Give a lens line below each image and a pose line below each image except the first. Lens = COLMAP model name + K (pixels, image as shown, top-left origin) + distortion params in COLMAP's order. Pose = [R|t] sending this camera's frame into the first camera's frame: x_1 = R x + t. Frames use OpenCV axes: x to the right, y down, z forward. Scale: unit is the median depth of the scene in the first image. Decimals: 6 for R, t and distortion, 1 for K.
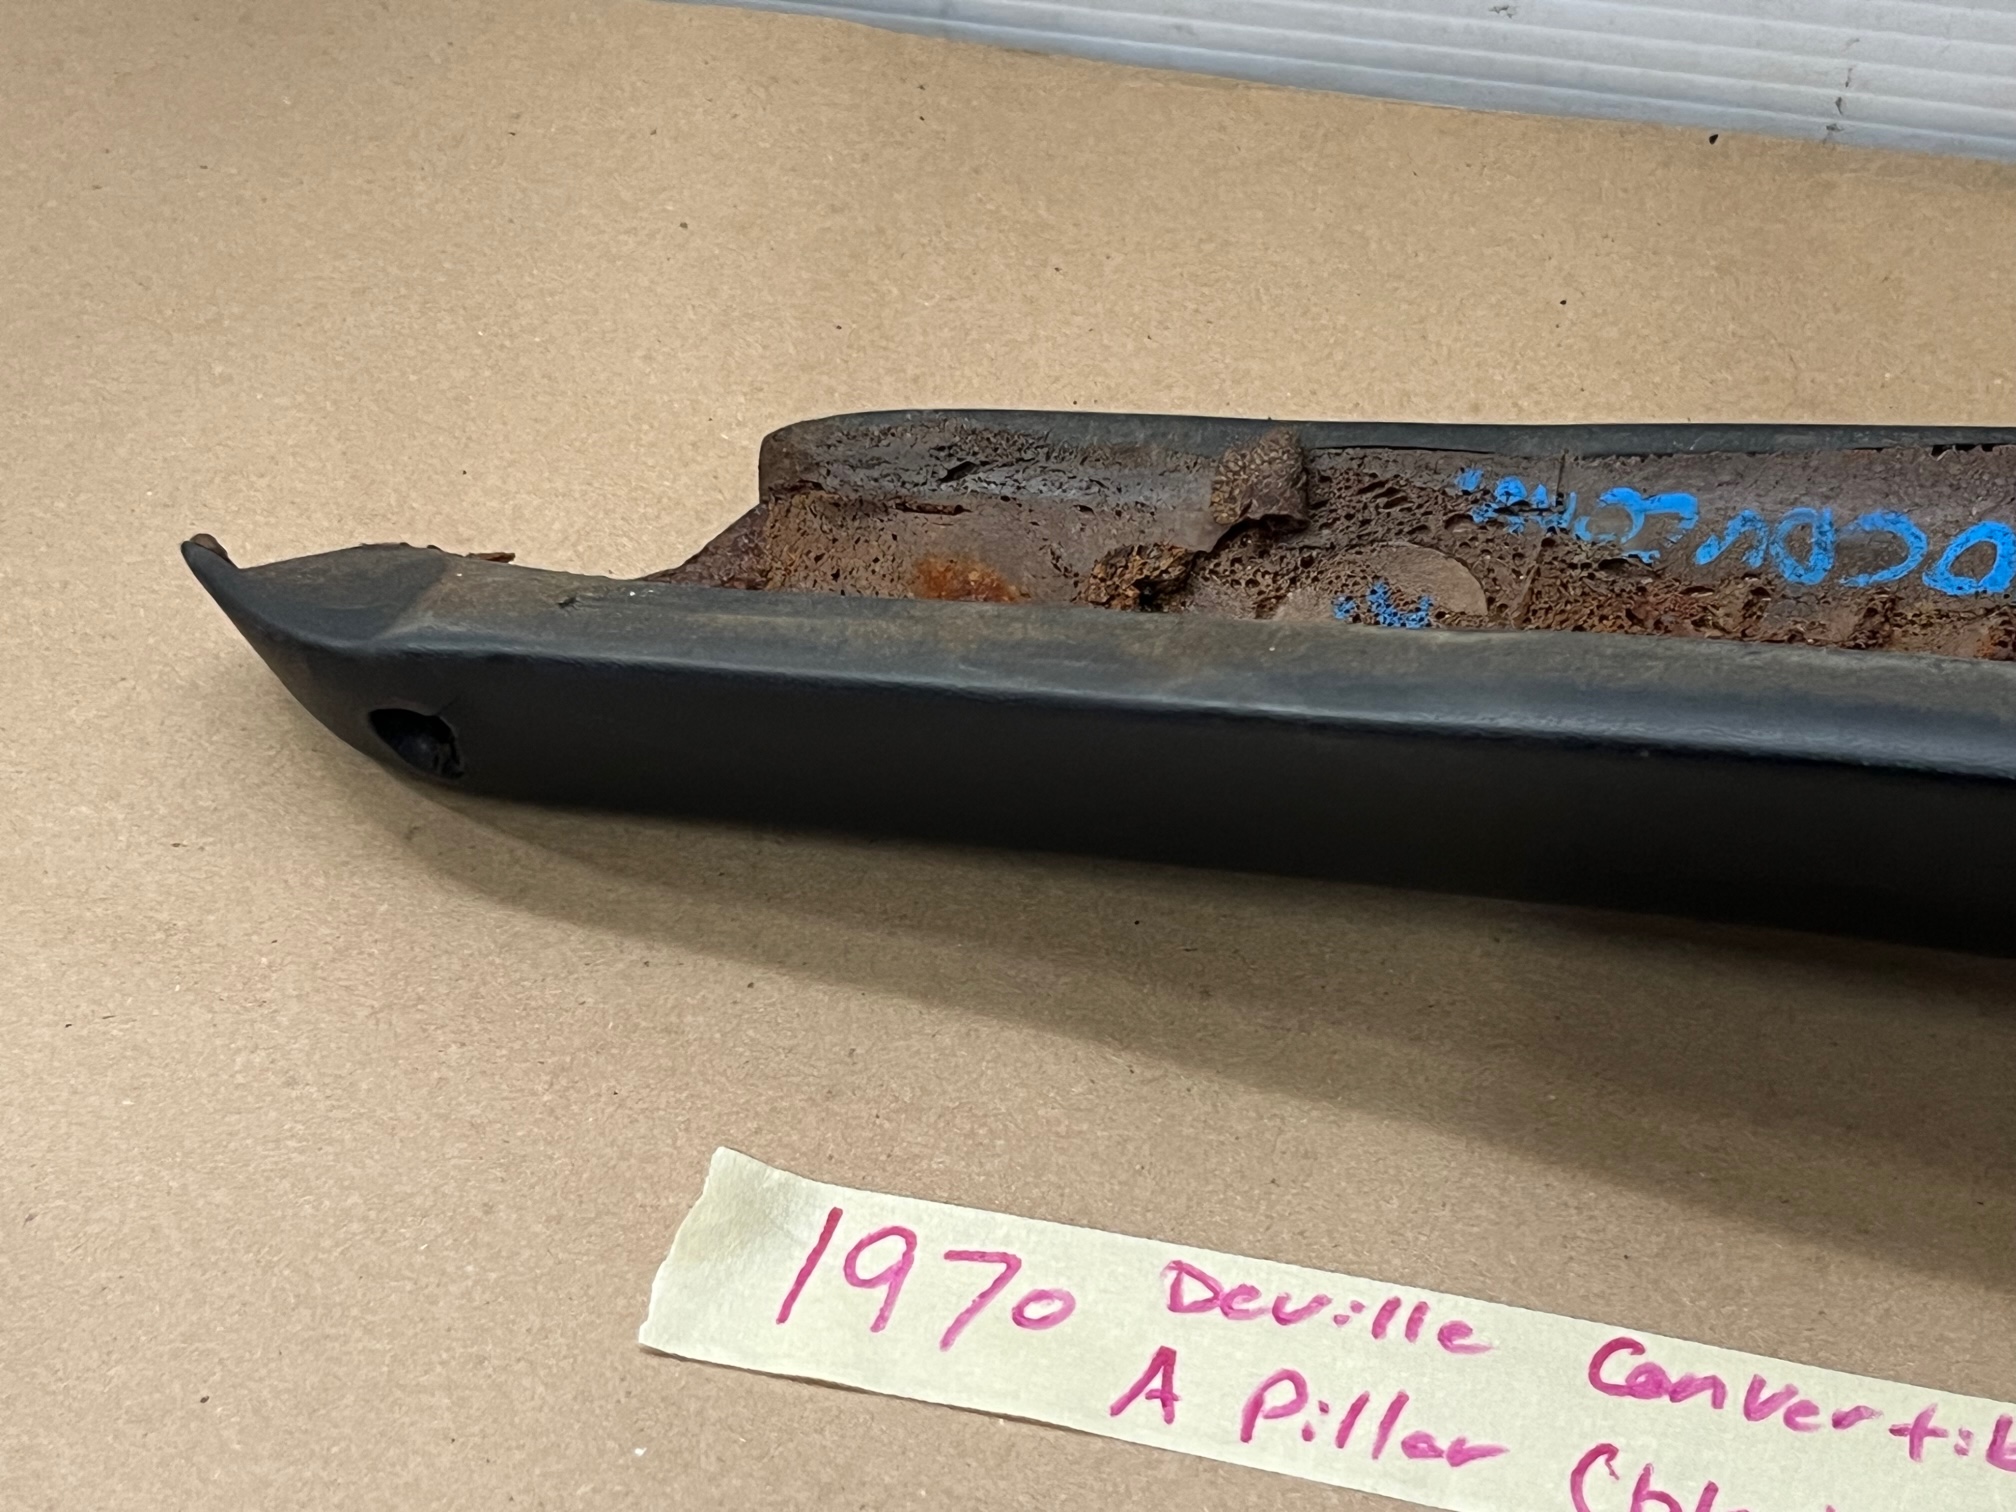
lens RADIAL K [[3150.1, 0, 973.6], [0, 3150.1, 801.8], [0, 0, 1]] dist [0.219200, -0.896756]
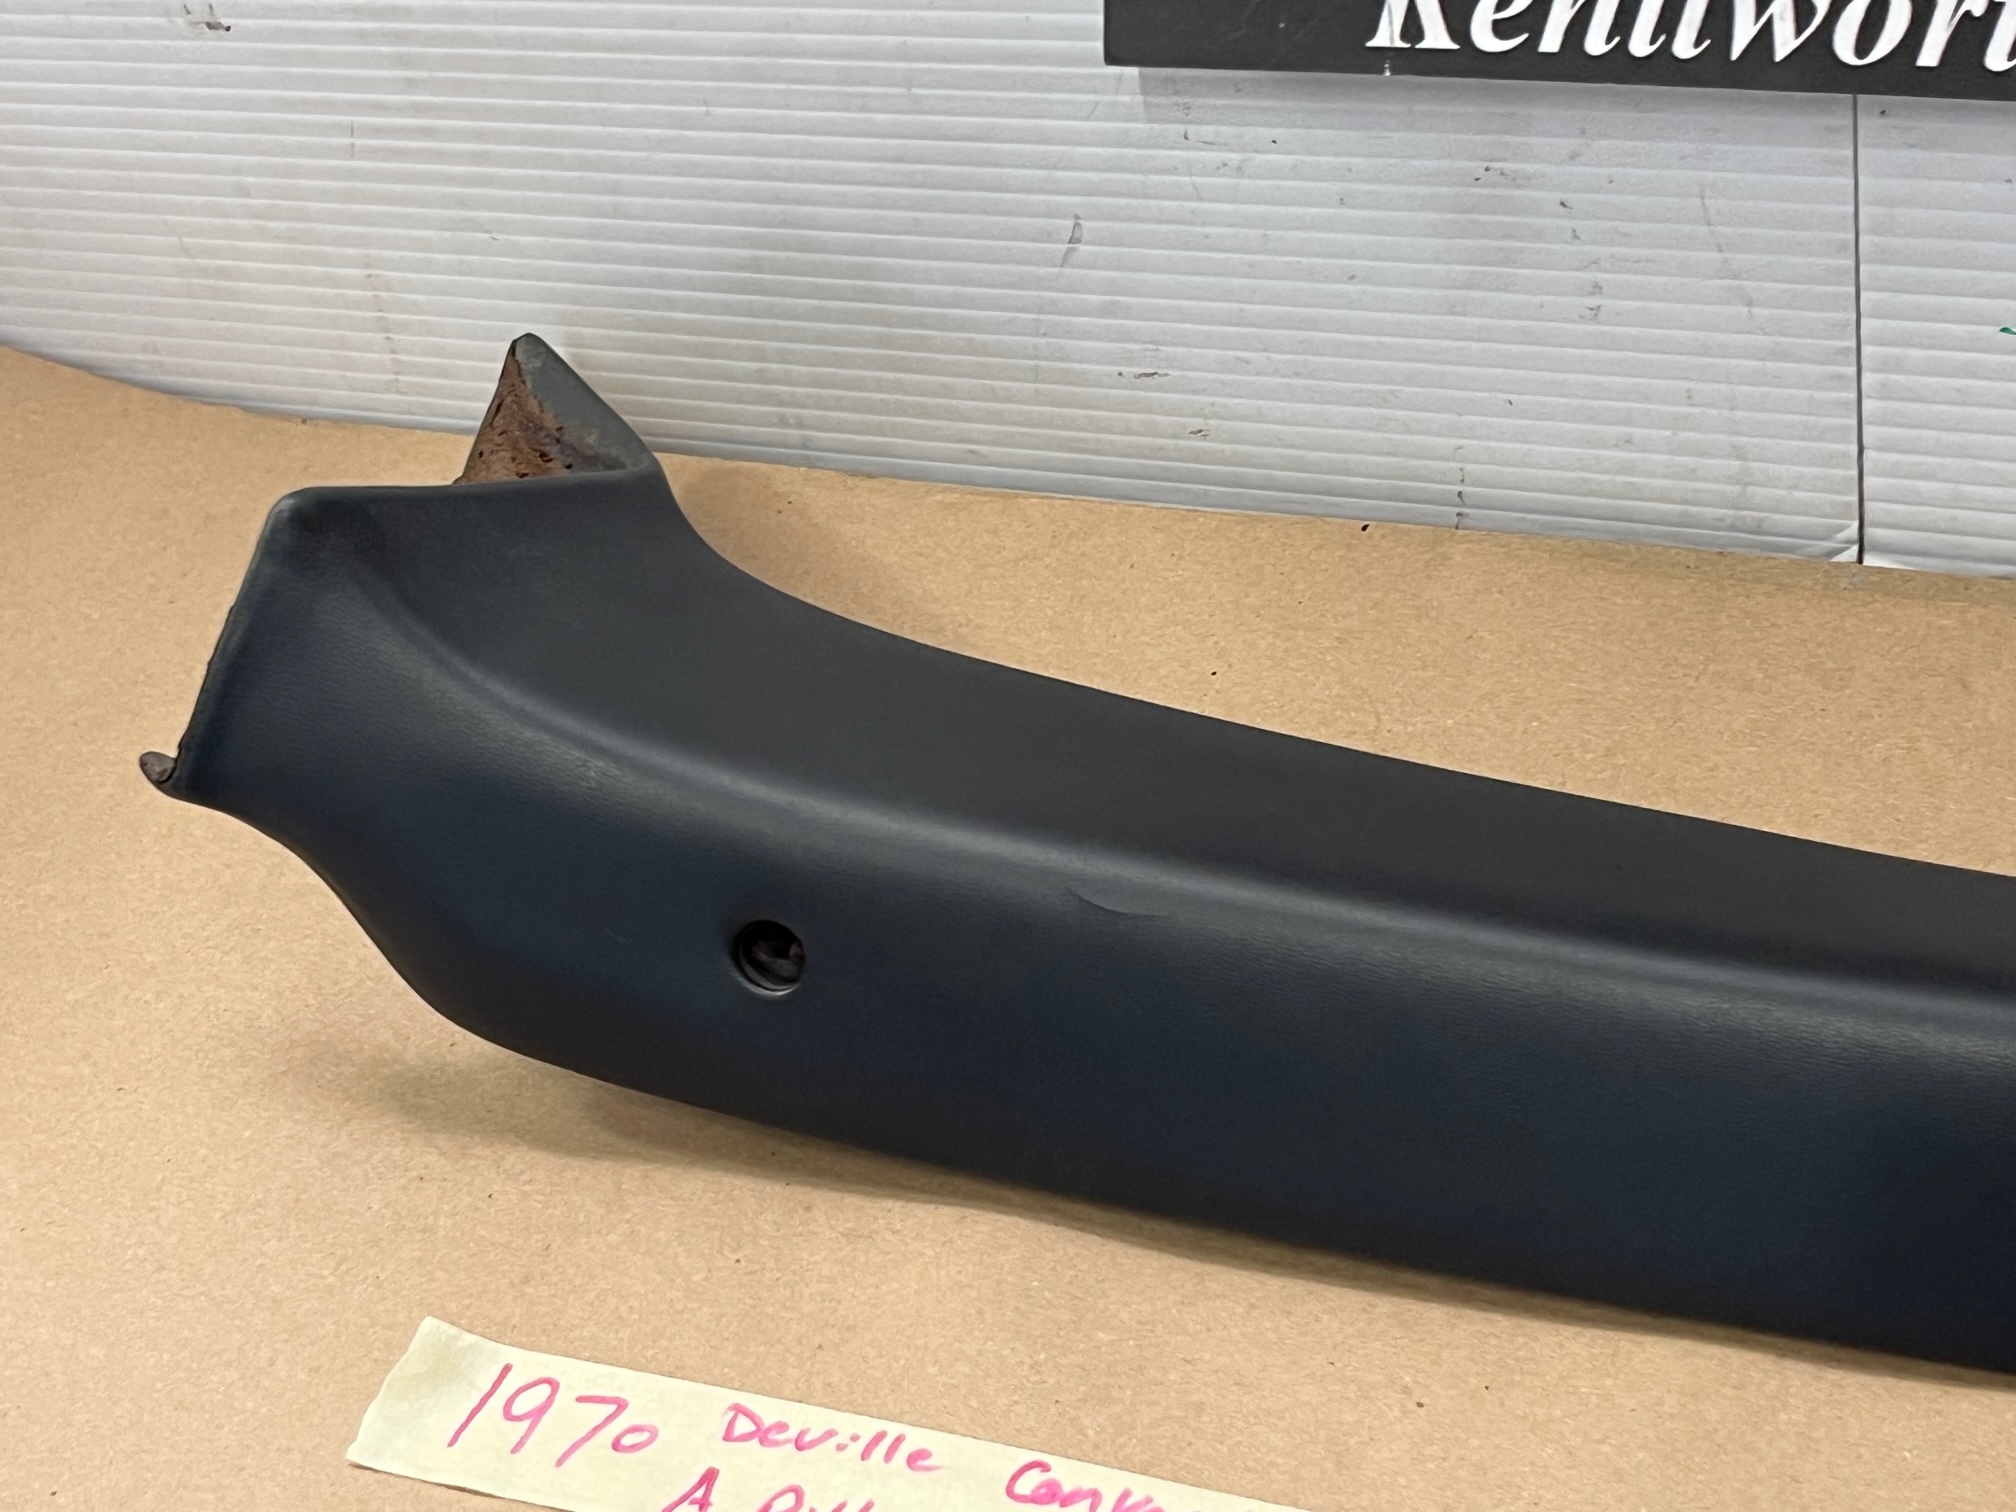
lens RADIAL K [[3170.8, 0, 969.8], [0, 3170.8, 782.1], [0, 0, 1]] dist [0.162608, -0.744618]
pose [[0.981853, -0.024220, -0.188092, 0.419683], [0.006686, 0.995615, -0.093302, 0.009562], [0.189528, 0.090351, 0.977710, -0.324445]]
